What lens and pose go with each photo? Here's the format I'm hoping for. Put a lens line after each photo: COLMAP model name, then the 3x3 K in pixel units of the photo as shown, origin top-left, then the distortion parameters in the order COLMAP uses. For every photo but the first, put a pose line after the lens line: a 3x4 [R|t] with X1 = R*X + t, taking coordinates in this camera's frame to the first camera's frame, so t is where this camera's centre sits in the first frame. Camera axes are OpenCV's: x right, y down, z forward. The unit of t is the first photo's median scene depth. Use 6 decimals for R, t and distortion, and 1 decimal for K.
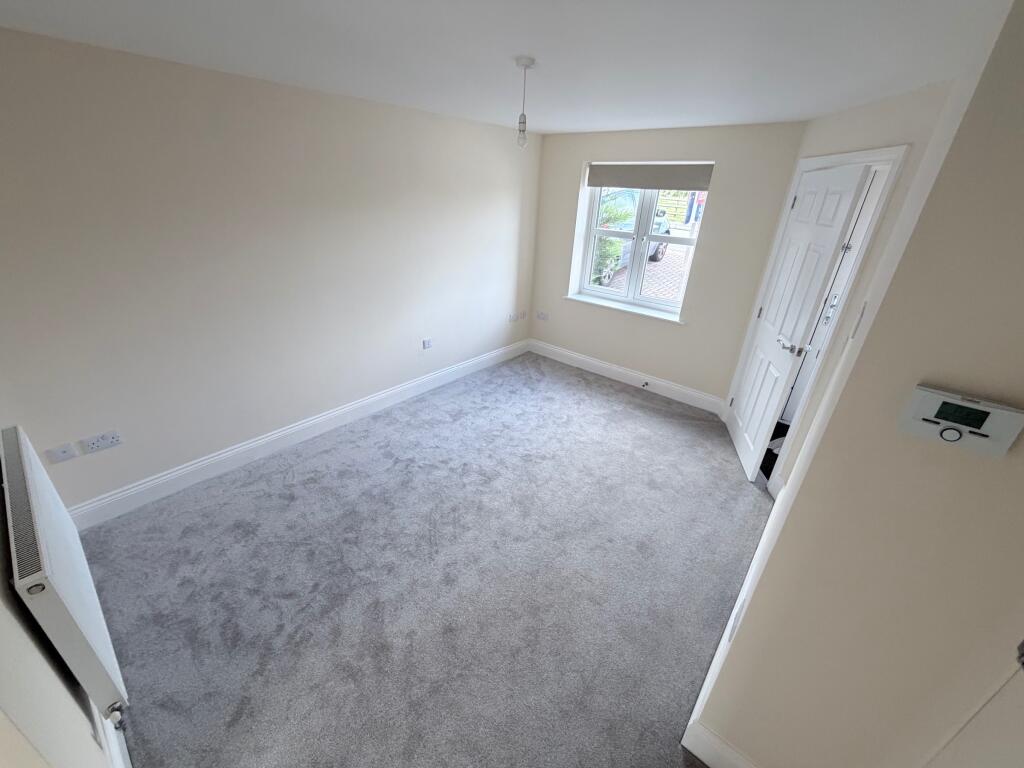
lens RADIAL K [[408.4, 0, 509.1], [0, 408.4, 383.3], [0, 0, 1]] dist [-0.001247, 0.001002]
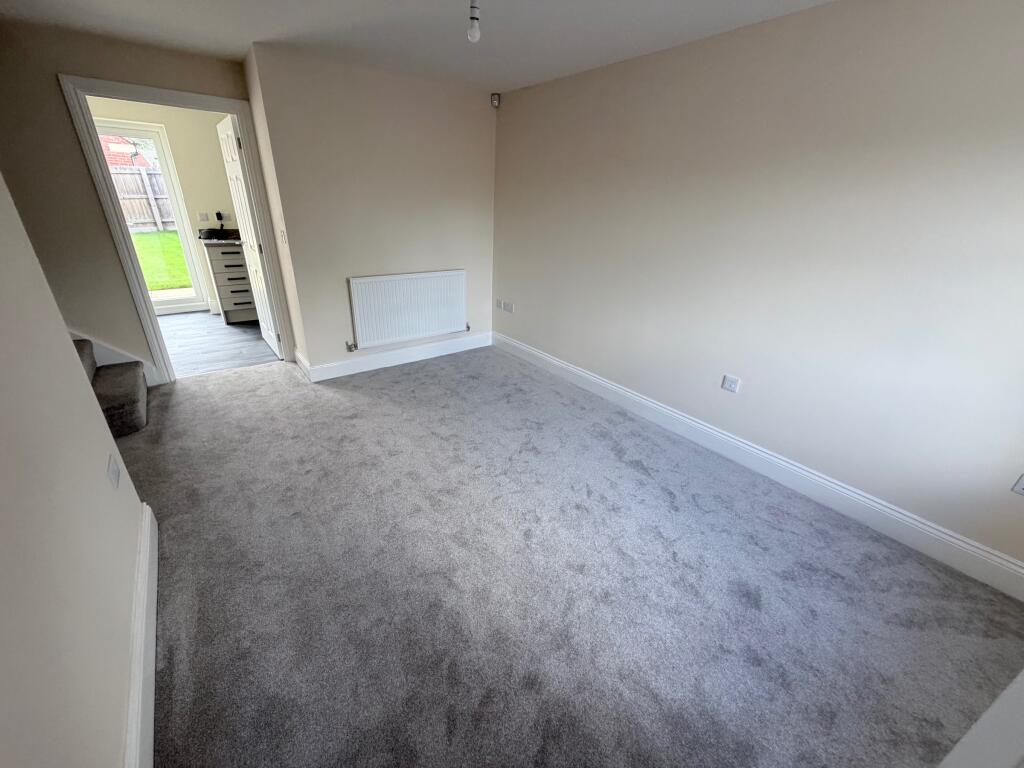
lens RADIAL K [[408.4, 0, 514.7], [0, 408.4, 384.9], [0, 0, 1]] dist [-0.001247, 0.001002]
pose [[-0.209783, 0.350765, -0.912664, 0.689606], [-0.461689, 0.787279, 0.408699, -0.295529], [0.861879, 0.507105, -0.003214, 1.010458]]
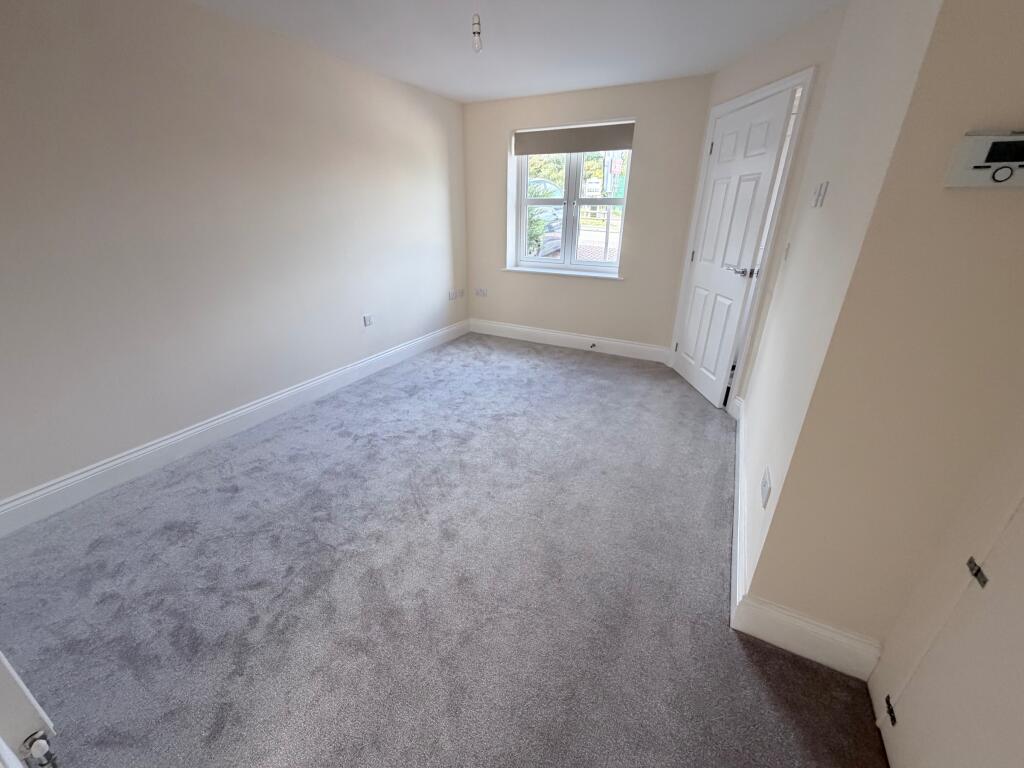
lens RADIAL K [[408.4, 0, 509.5], [0, 408.4, 383.2], [0, 0, 1]] dist [-0.001247, 0.001002]
pose [[0.974761, -0.116814, 0.190249, -0.117358], [0.123785, 0.991991, -0.025135, 0.151409], [-0.185789, 0.048051, 0.981414, 0.067629]]
